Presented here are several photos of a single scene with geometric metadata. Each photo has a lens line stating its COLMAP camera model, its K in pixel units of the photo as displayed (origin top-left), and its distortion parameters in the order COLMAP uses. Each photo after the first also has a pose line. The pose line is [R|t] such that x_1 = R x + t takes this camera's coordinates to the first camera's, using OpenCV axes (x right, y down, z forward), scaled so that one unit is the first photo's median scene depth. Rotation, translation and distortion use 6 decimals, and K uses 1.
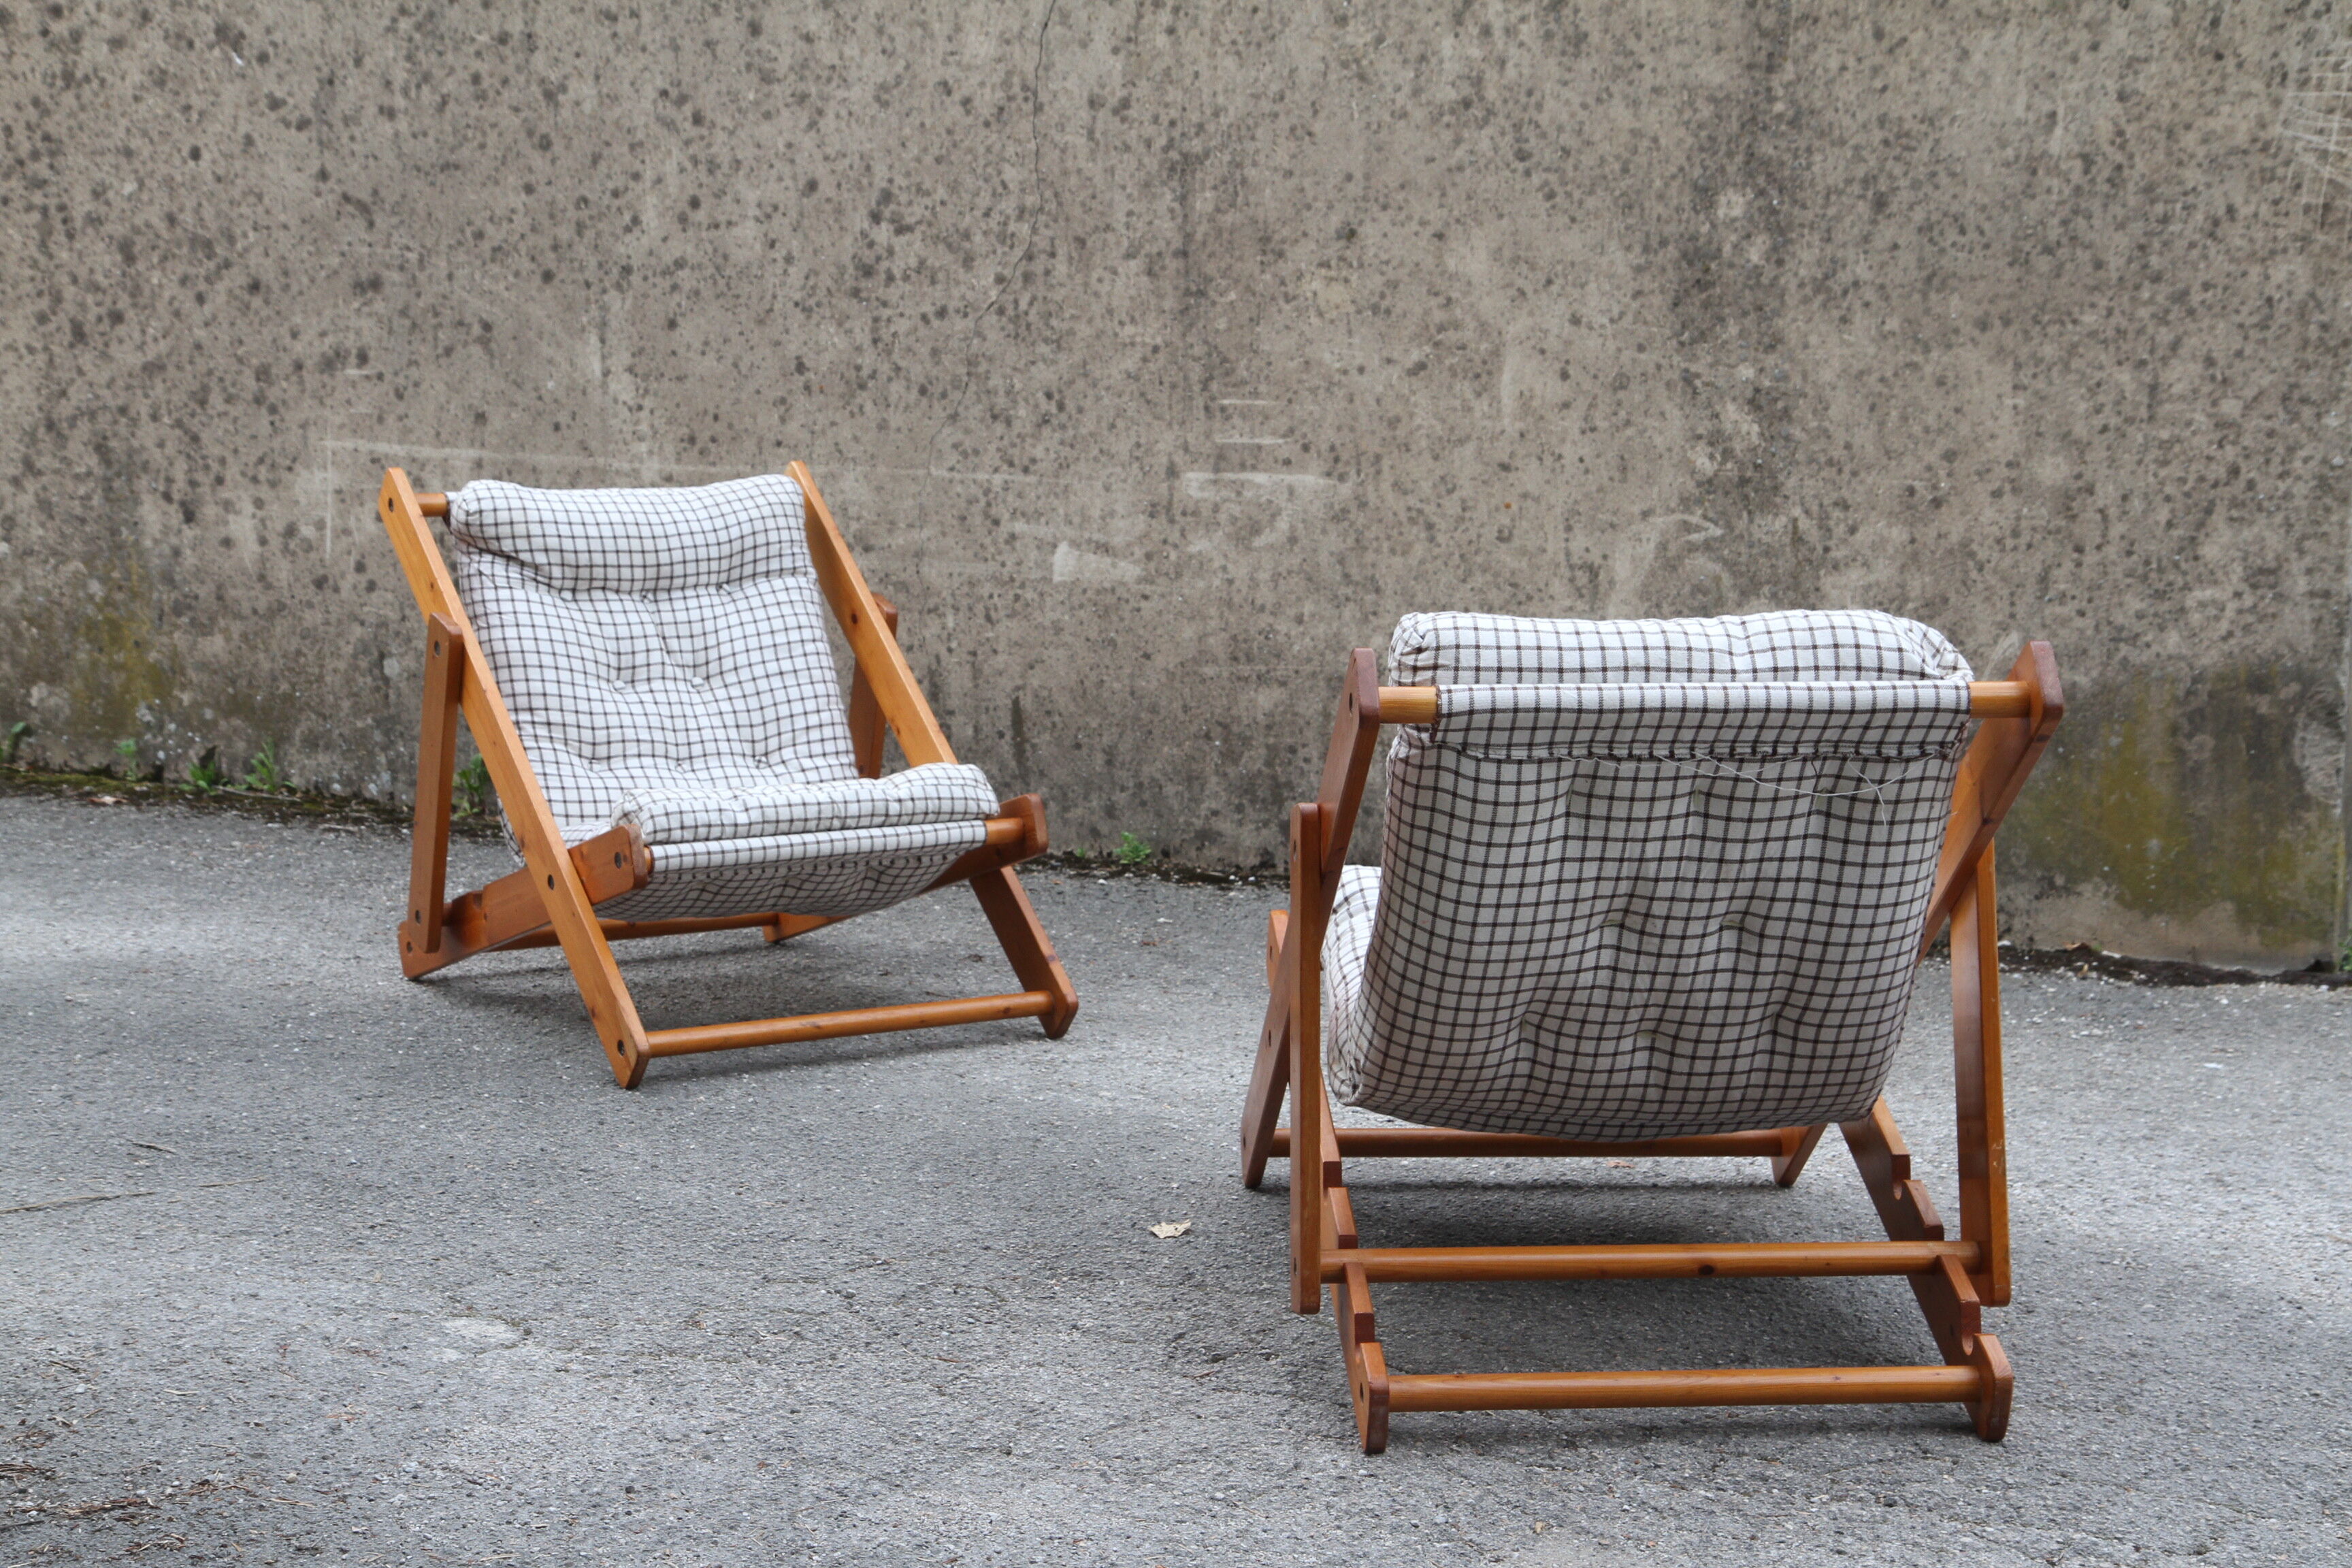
lens RADIAL K [[3645.8, 0, 1173.4], [0, 3645.8, 836.9], [0, 0, 1]] dist [0.097163, 0.428824]
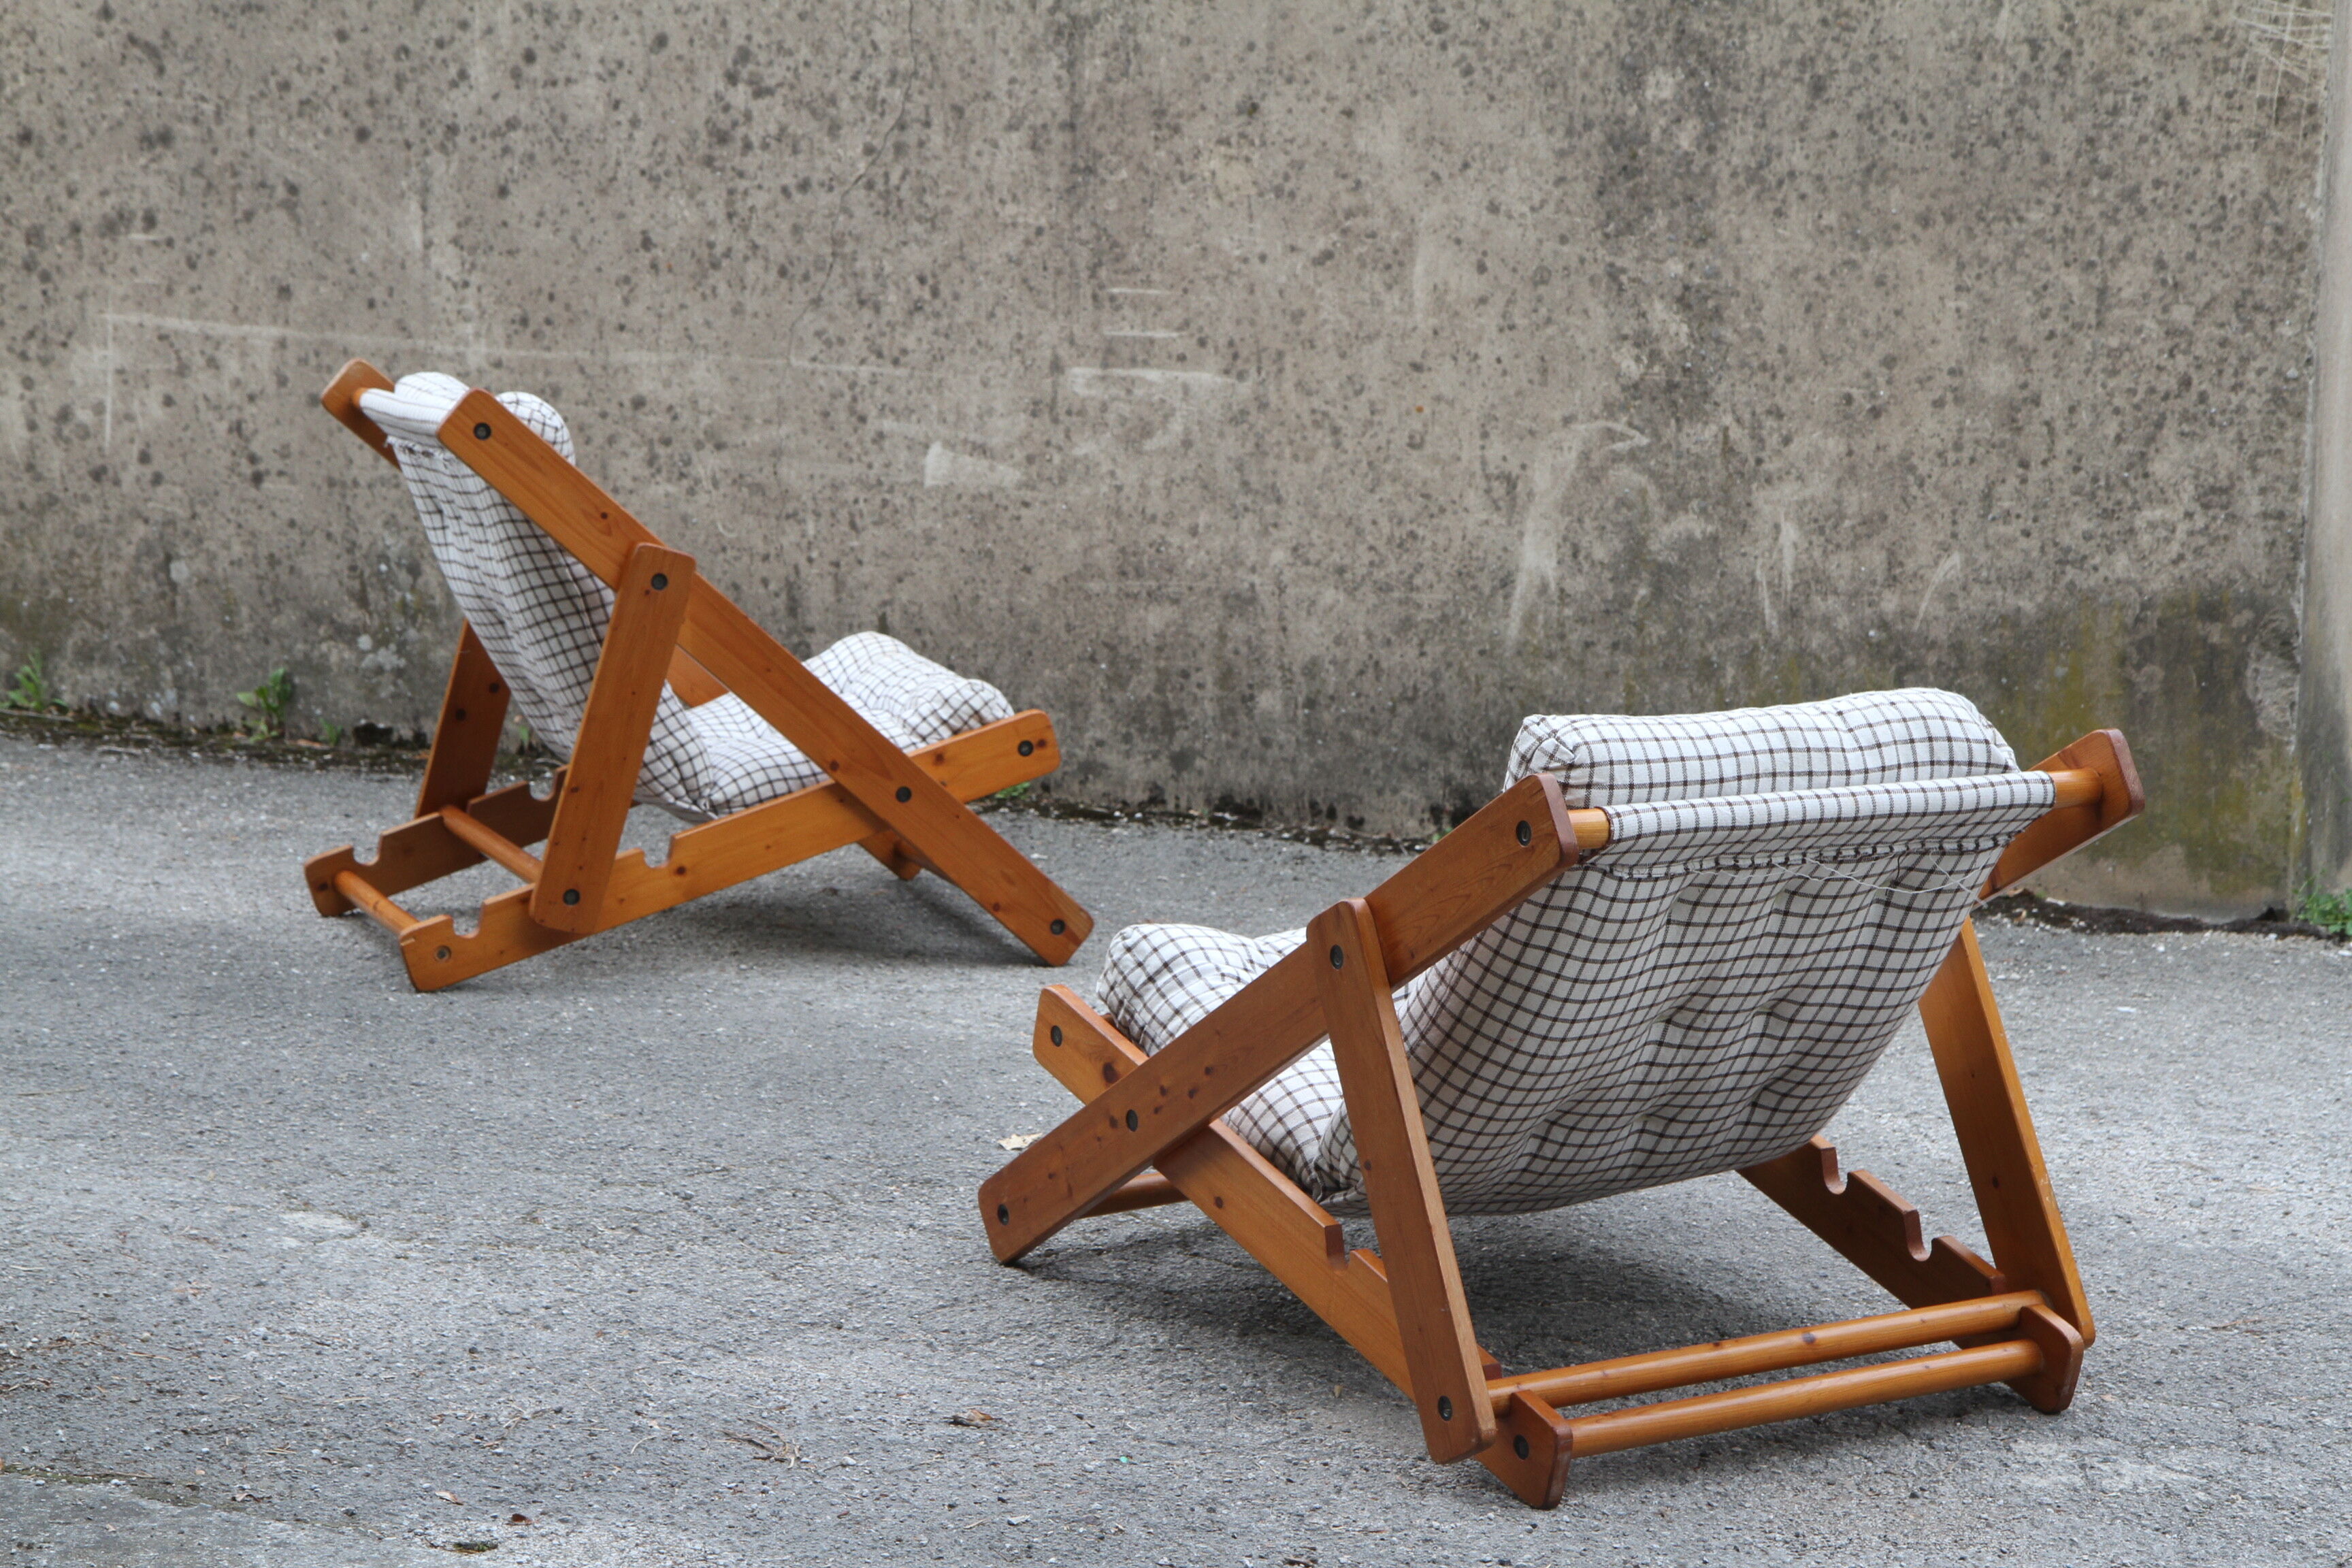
lens RADIAL K [[4880.8, 0, 1191.2], [0, 4880.8, 833.8], [0, 0, 1]] dist [0.224547, 0.623406]
pose [[0.999873, 0.011638, 0.010846, 0.021551], [-0.011648, 0.999932, 0.000850, 0.015040], [-0.010836, -0.000977, 0.999941, -0.220537]]
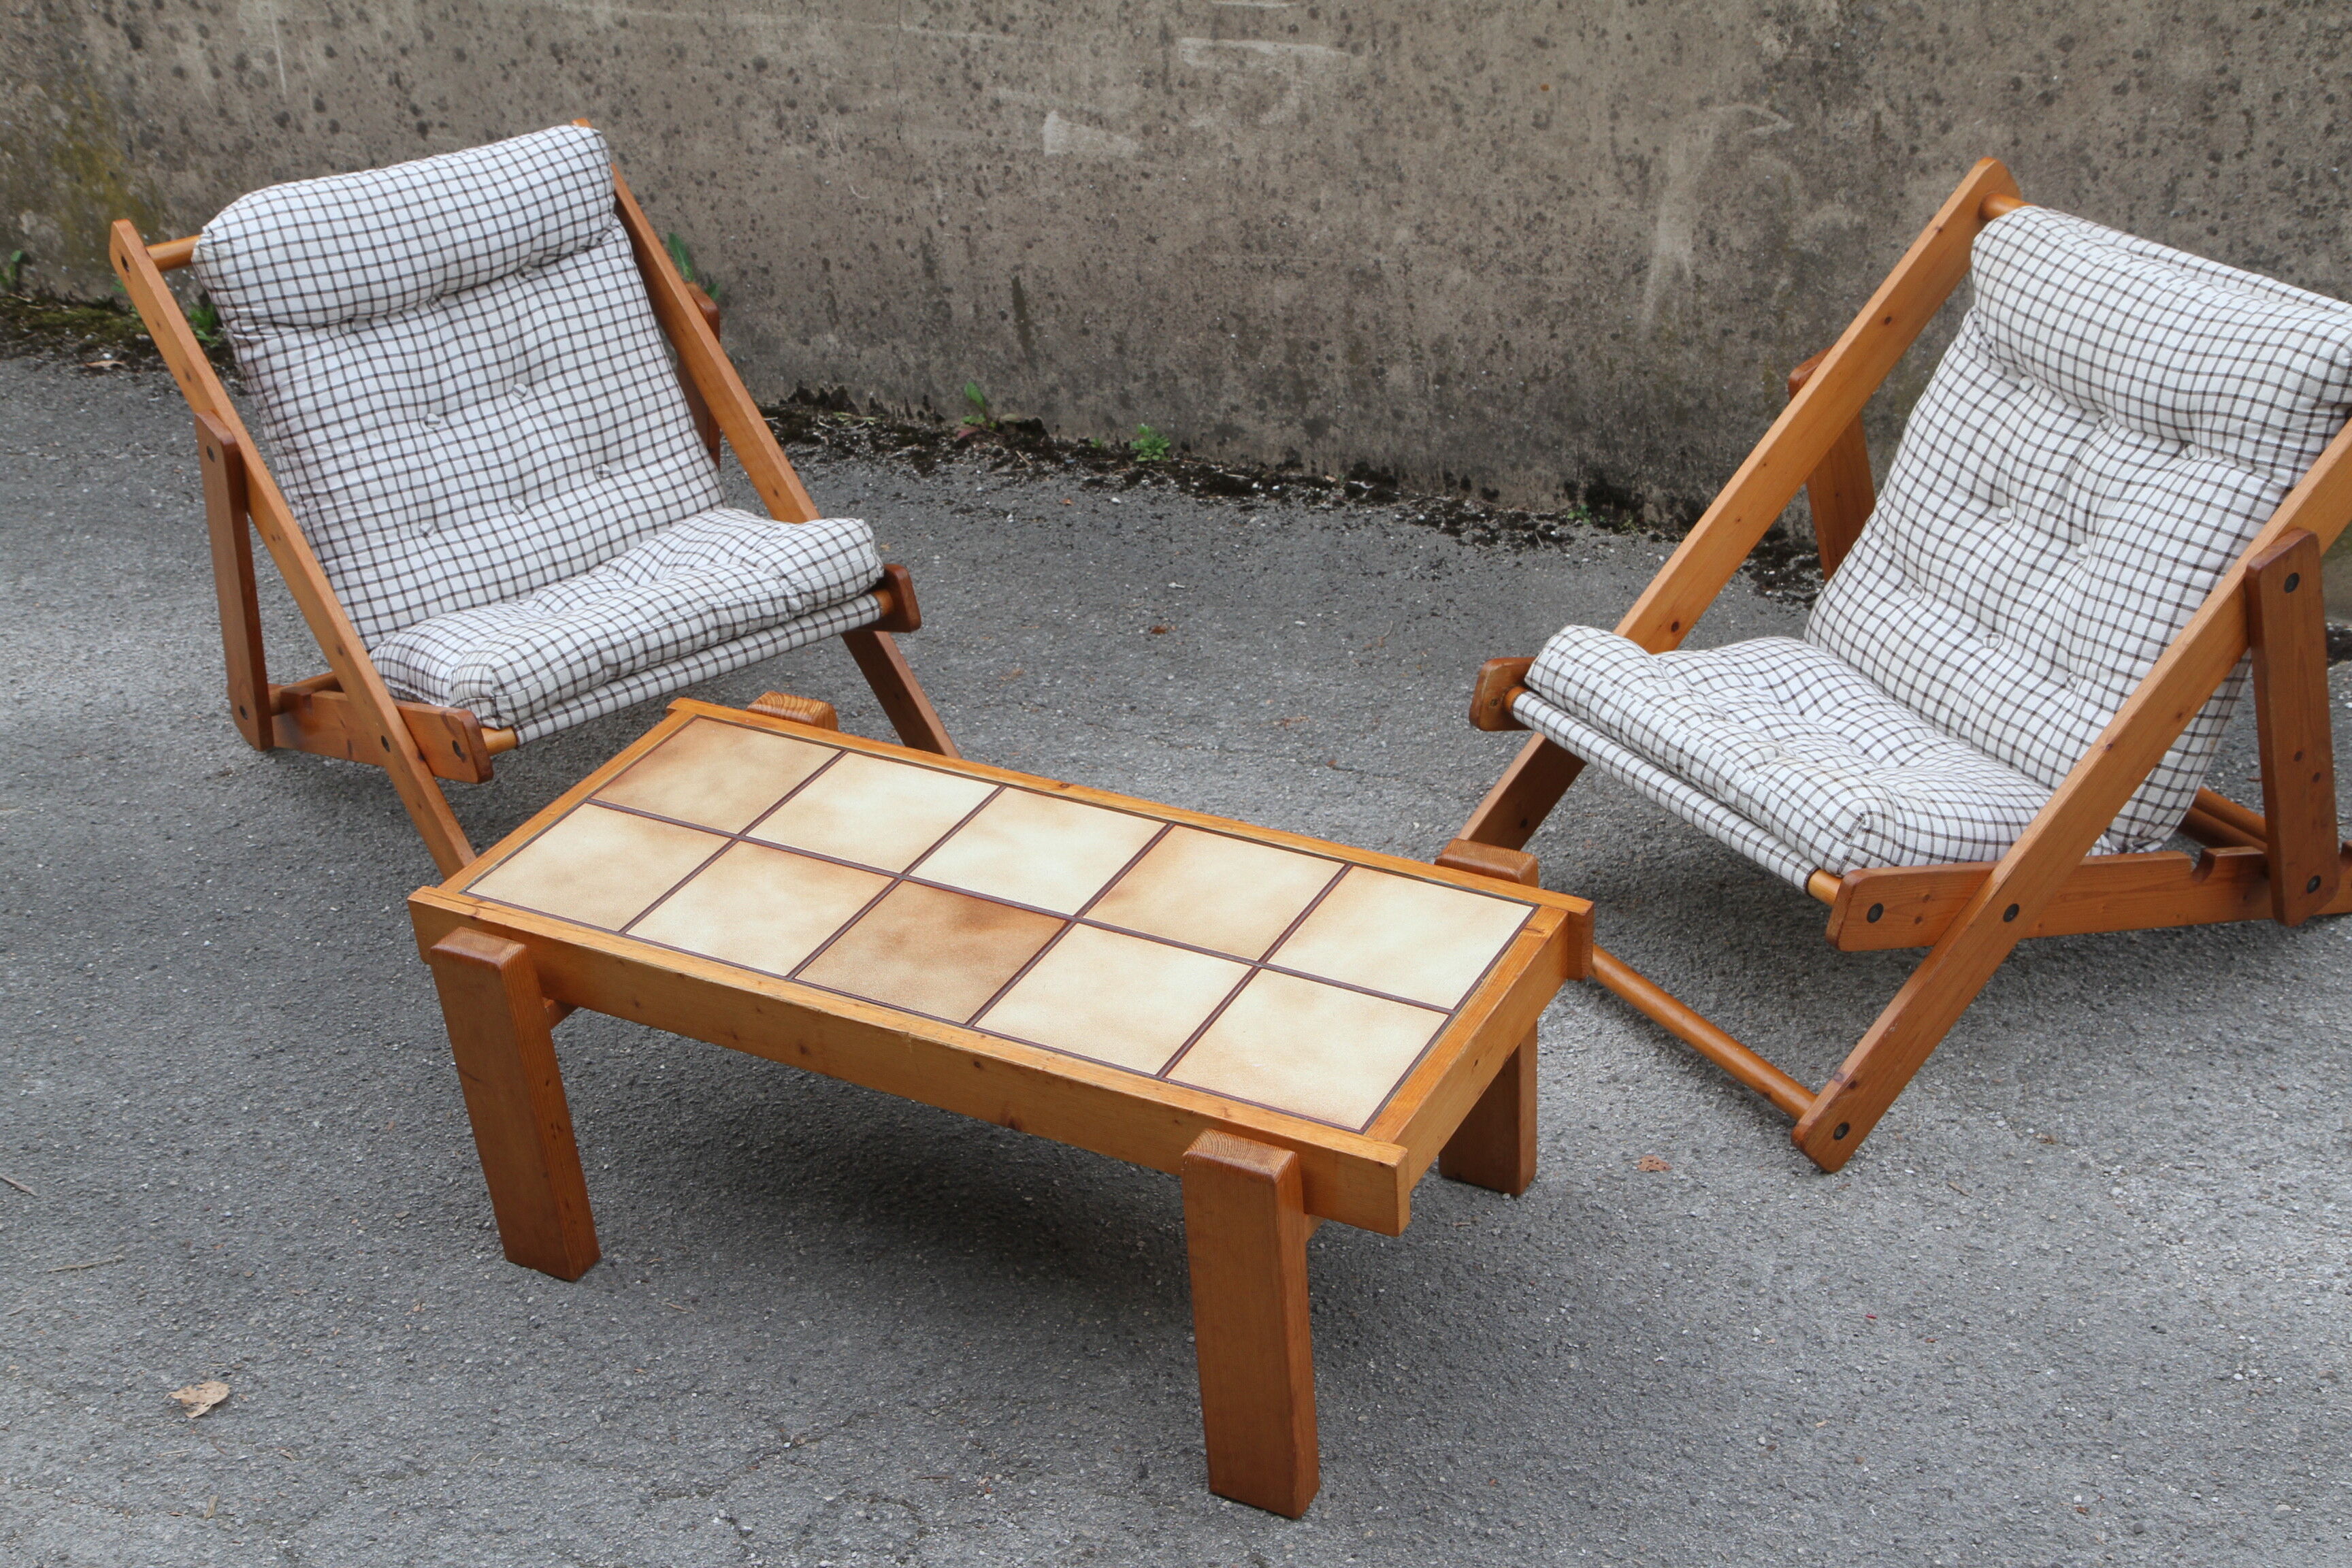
lens RADIAL K [[2981.9, 0, 1186.5], [0, 2981.9, 823.1], [0, 0, 1]] dist [0.041773, 0.270162]
pose [[0.997483, -0.037187, -0.060379, 0.041658], [0.055649, 0.938240, 0.341481, -0.170017], [0.043951, -0.343981, 0.937947, 0.257162]]
